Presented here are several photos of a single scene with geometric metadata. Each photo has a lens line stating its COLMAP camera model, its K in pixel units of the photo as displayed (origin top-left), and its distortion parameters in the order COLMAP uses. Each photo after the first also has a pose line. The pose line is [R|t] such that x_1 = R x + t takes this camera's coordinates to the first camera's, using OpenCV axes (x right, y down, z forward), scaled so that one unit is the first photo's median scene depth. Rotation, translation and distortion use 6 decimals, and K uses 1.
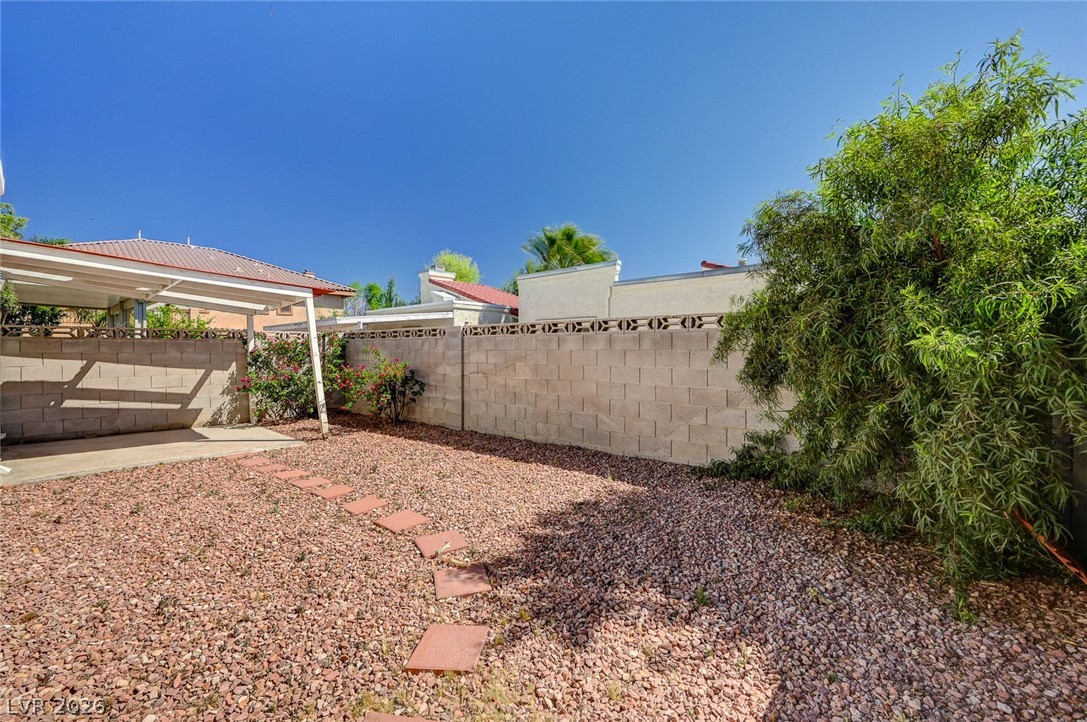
lens RADIAL K [[441.8, 0, 543.5], [0, 441.8, 361.0], [0, 0, 1]] dist [-0.000006, -0.000001]
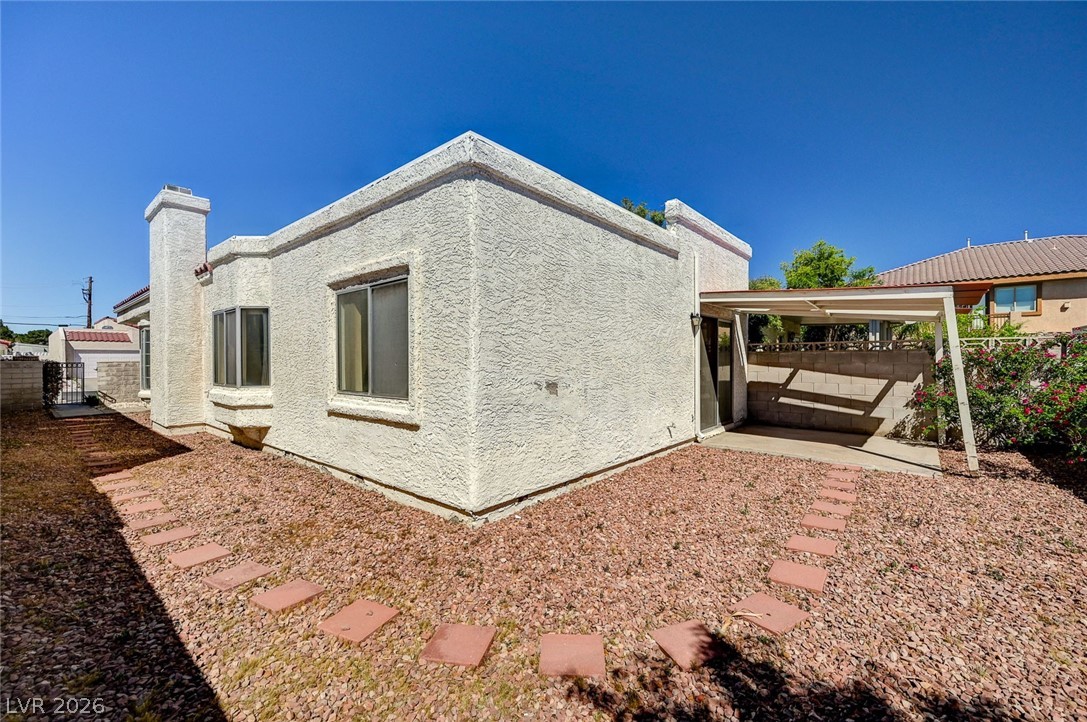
lens RADIAL K [[433.1, 0, 555.2], [0, 433.1, 362.5], [0, 0, 1]] dist [0.000567, 0.000267]
pose [[0.075255, 0.010118, -0.997113, 0.170079], [-0.024501, 0.999665, 0.008295, -0.010880], [0.996863, 0.023806, 0.075478, 0.180297]]
